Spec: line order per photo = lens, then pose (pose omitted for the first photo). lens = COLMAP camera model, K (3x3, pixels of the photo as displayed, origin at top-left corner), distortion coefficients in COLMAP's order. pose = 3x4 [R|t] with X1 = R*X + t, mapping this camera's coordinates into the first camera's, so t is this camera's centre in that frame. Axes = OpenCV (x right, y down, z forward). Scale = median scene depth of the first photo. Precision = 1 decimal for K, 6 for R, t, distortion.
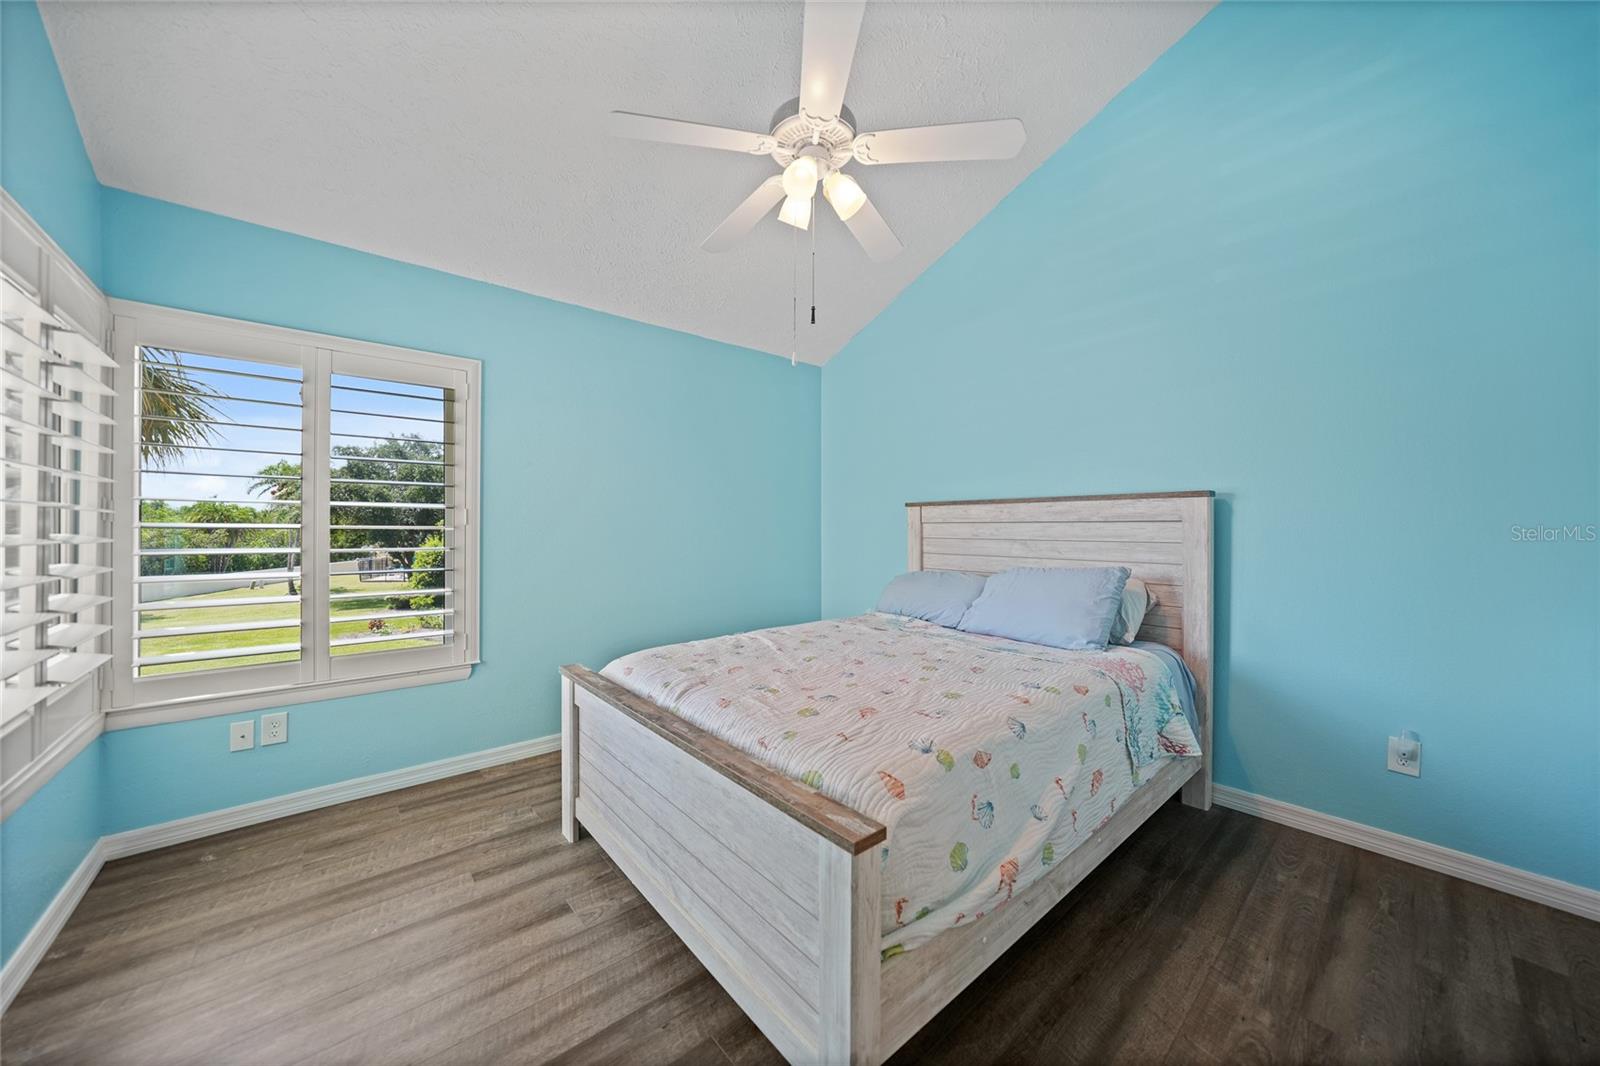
lens RADIAL K [[554.3, 0, 812.4], [0, 554.3, 533.3], [0, 0, 1]] dist [-0.017843, 0.001953]
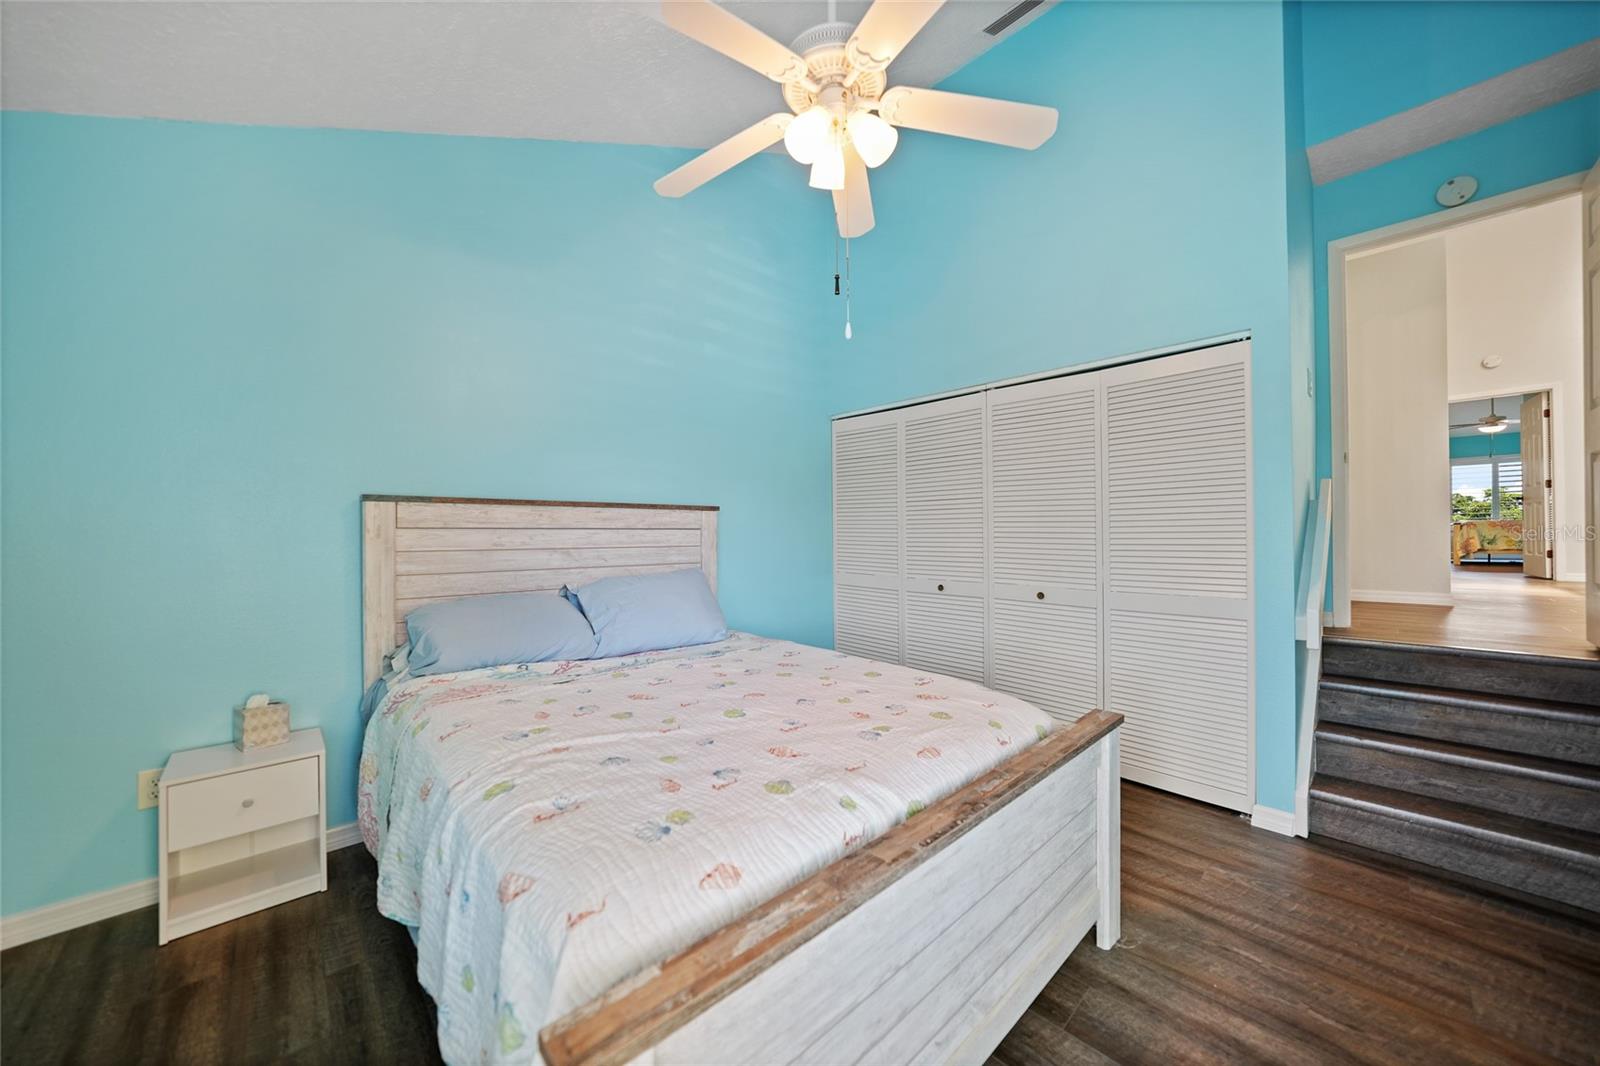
lens RADIAL K [[554.3, 0, 797.6], [0, 554.3, 533.4], [0, 0, 1]] dist [-0.017843, 0.001953]
pose [[-0.020000, 0.000317, 0.999800, -0.884040], [0.014073, 0.999901, -0.000035, -0.012665], [-0.999701, 0.014070, -0.020002, 1.110620]]
